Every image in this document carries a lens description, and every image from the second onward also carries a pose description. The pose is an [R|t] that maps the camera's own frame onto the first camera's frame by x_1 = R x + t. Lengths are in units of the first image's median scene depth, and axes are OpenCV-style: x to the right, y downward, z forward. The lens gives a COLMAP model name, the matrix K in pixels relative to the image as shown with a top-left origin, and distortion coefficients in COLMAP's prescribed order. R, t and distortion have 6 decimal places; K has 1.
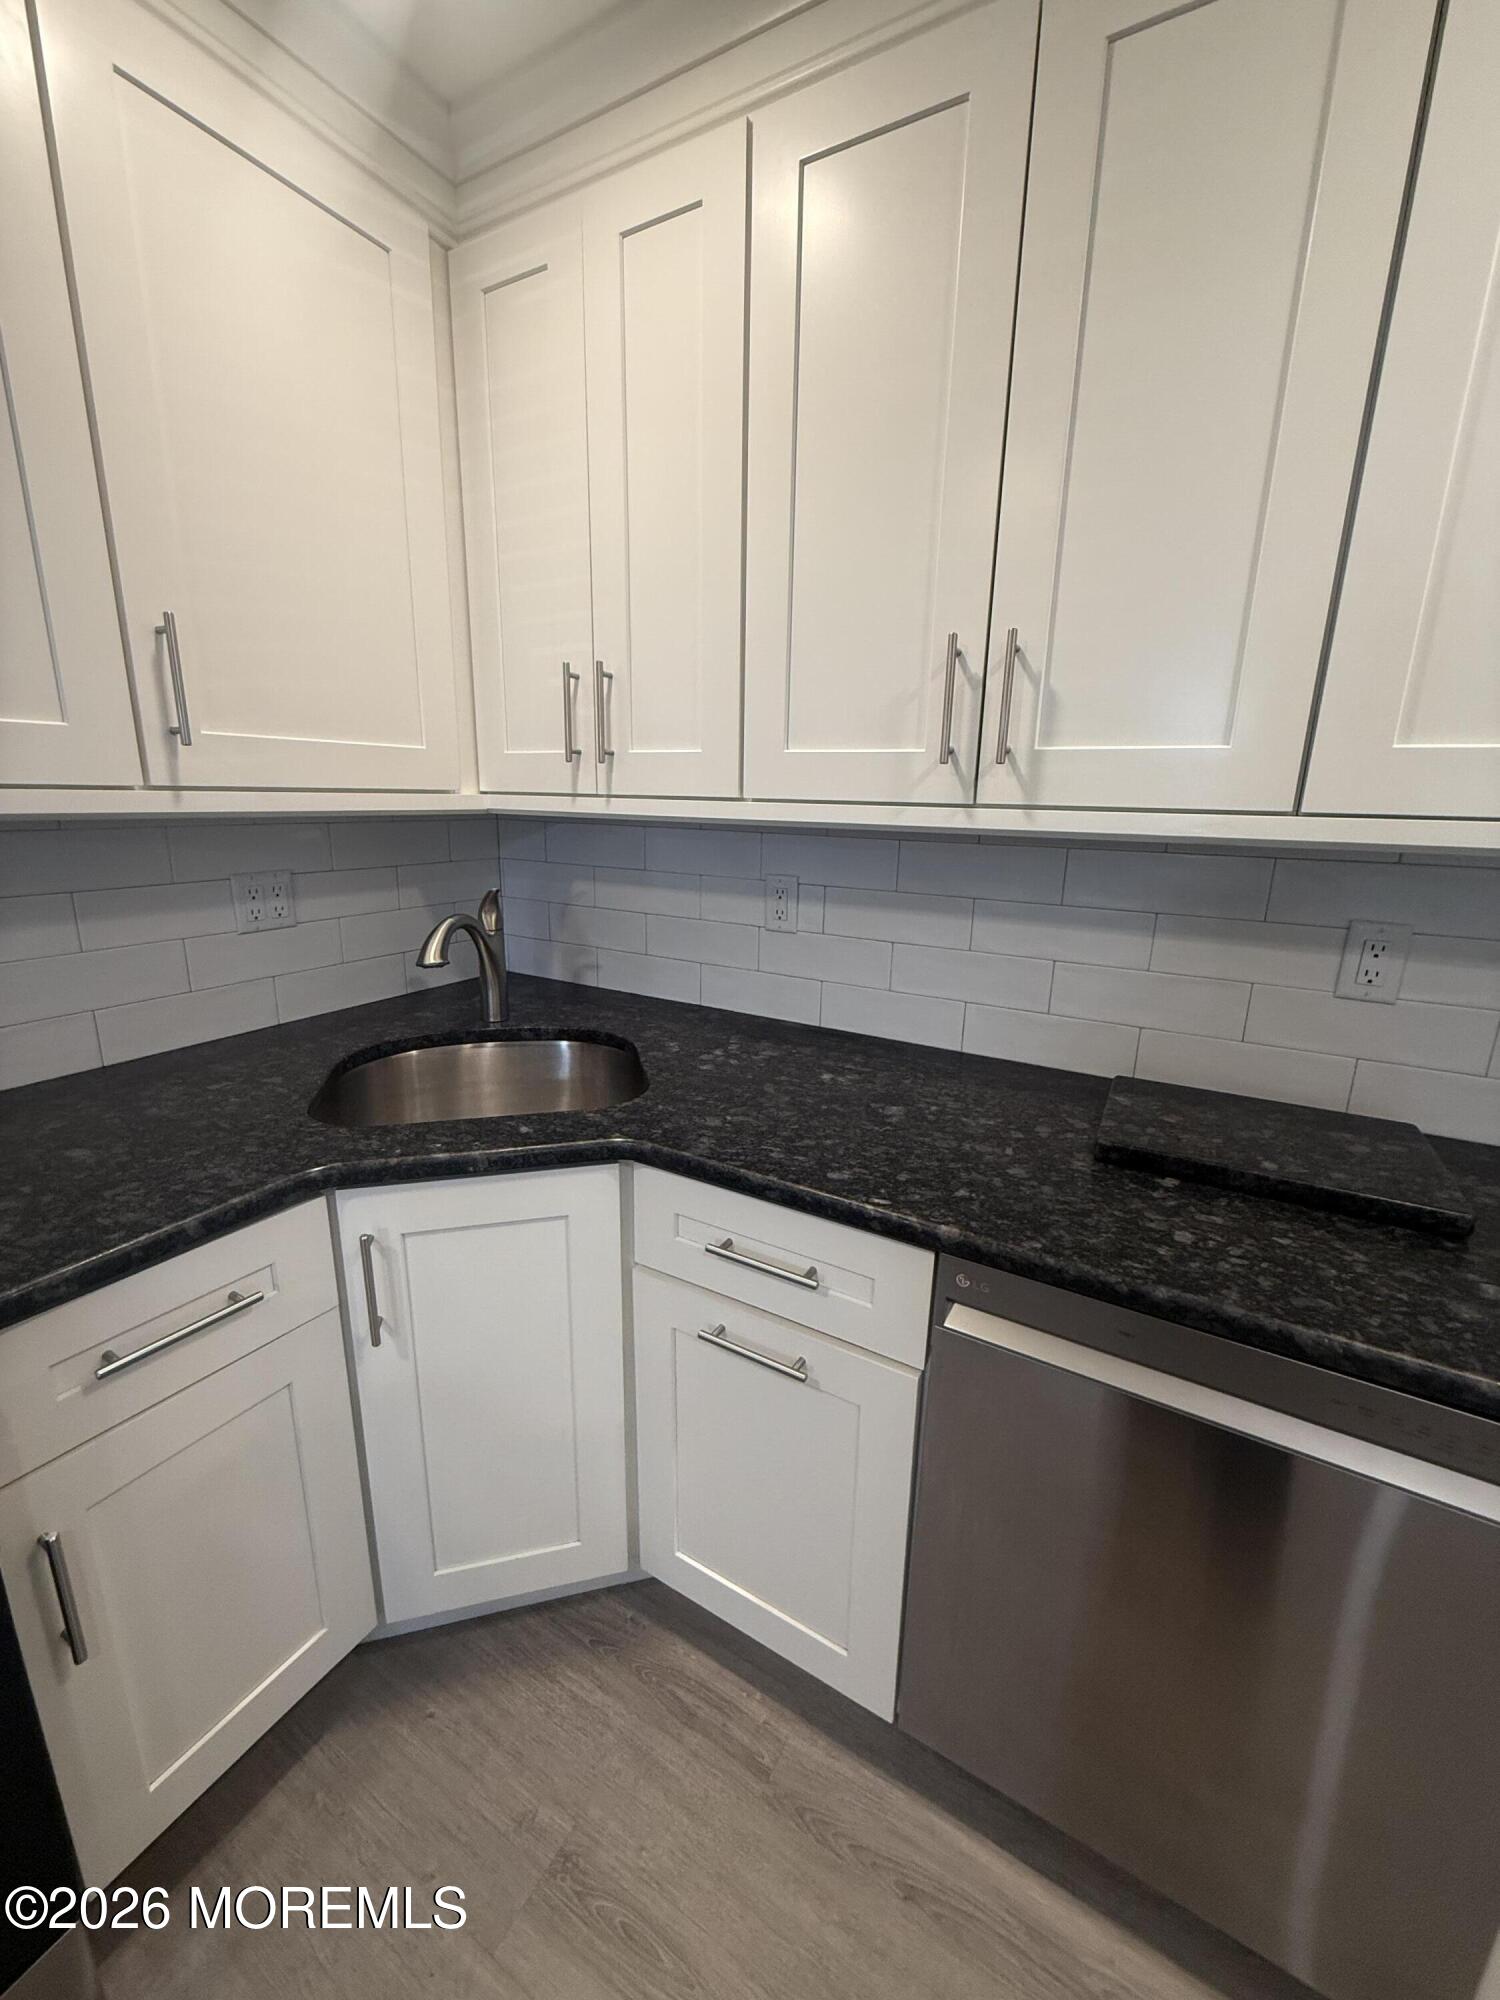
lens RADIAL K [[792.9, 0, 746.4], [0, 792.9, 990.9], [0, 0, 1]] dist [-0.002634, -0.000199]
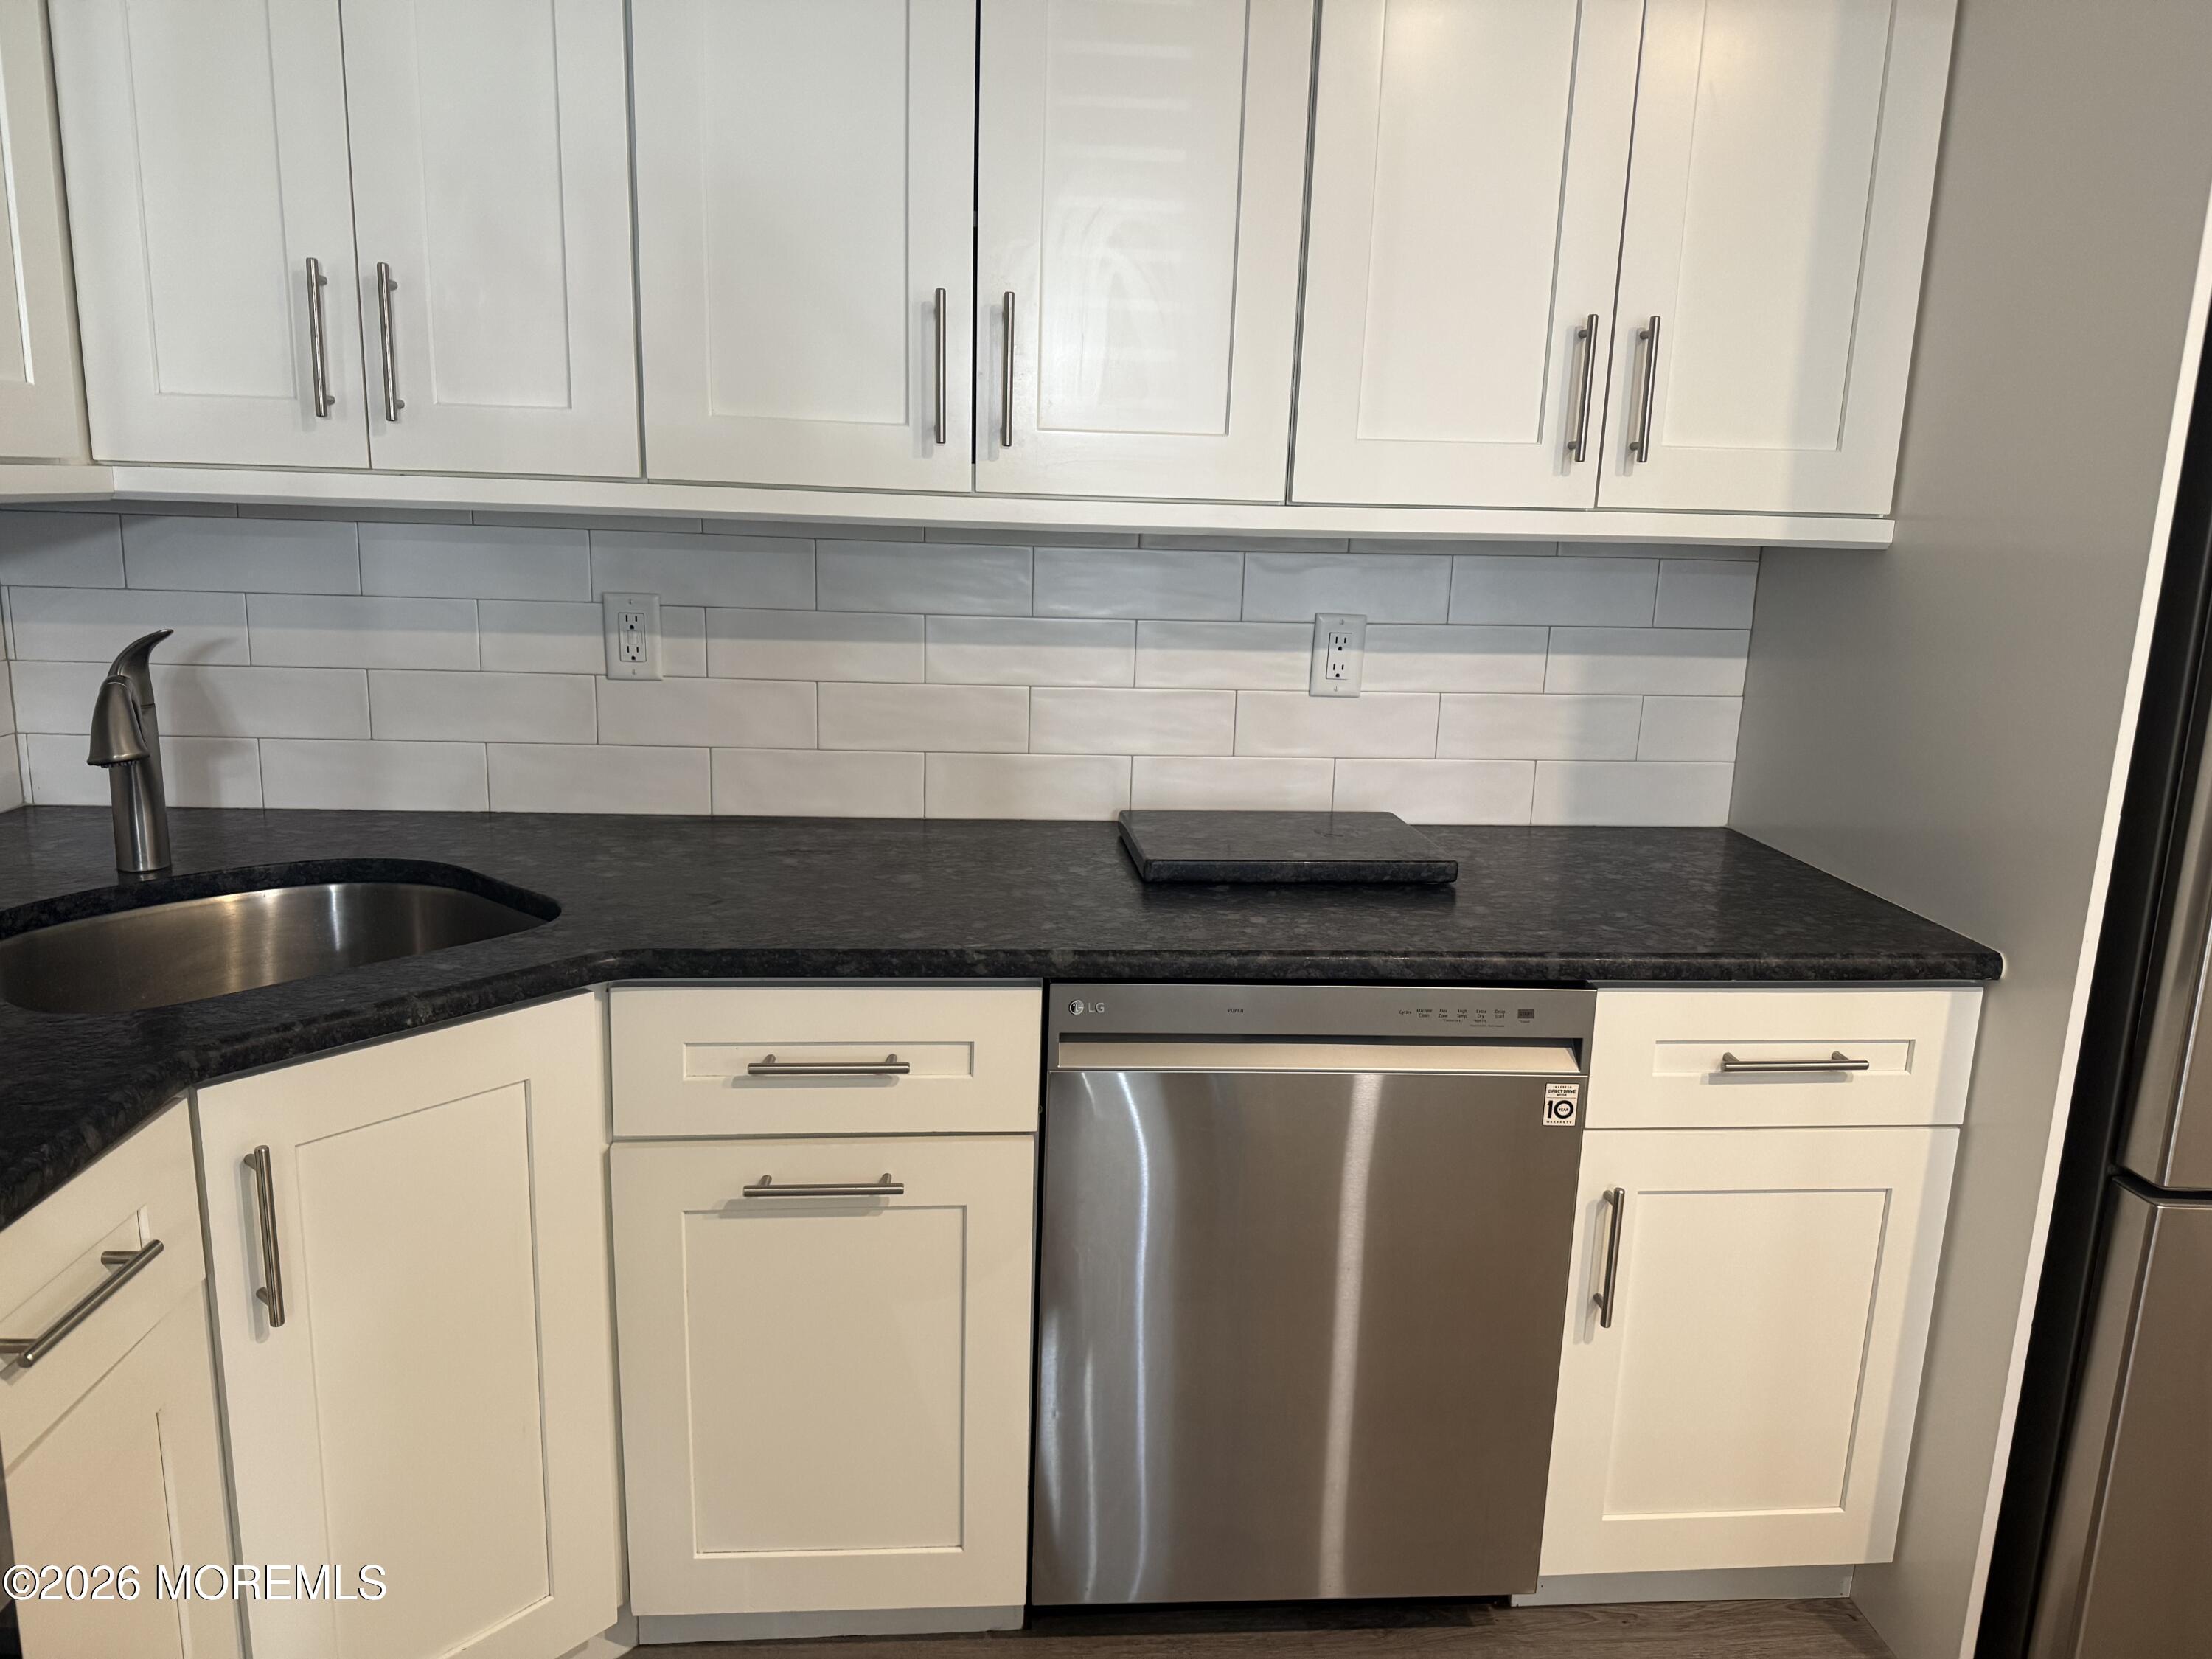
lens RADIAL K [[1550.7, 0, 1117.2], [0, 1550.7, 840.9], [0, 0, 1]] dist [0.007368, -0.003990]
pose [[0.814561, -0.119594, 0.567616, -0.525803], [0.123349, 0.991848, 0.031965, 0.092461], [-0.566812, 0.043978, 0.822673, -0.396184]]
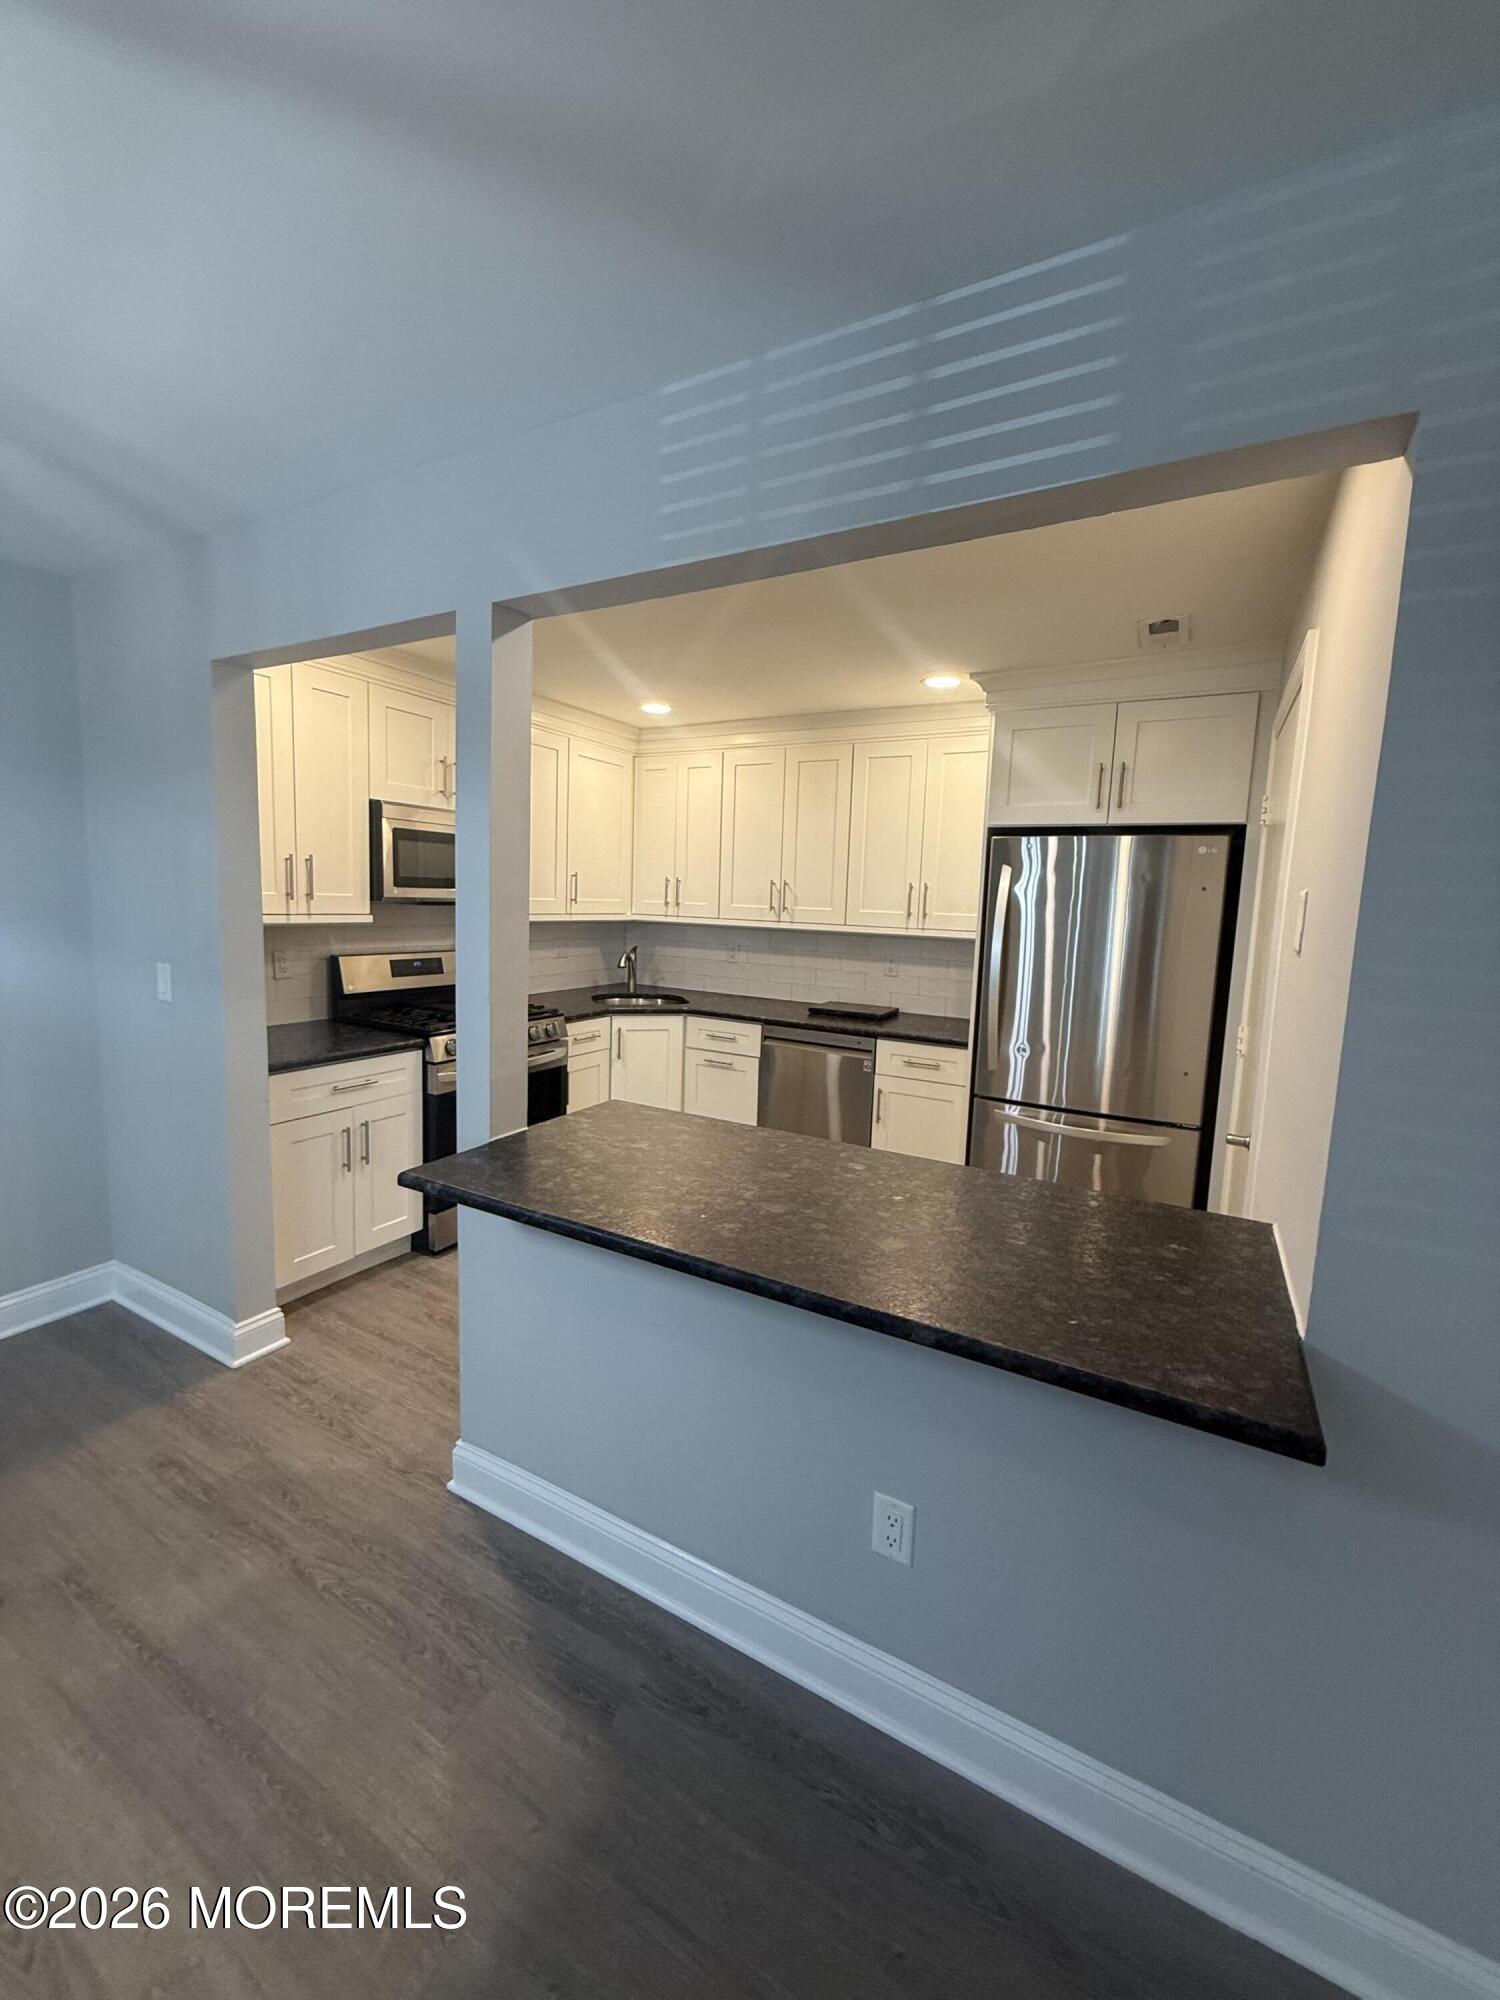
lens RADIAL K [[792.9, 0, 753.5], [0, 792.9, 990.5], [0, 0, 1]] dist [-0.002634, -0.000199]
pose [[0.999781, 0.013127, 0.016307, 0.099955], [-0.010978, 0.992028, -0.125541, 0.532887], [-0.017825, 0.125334, 0.991954, -2.542302]]
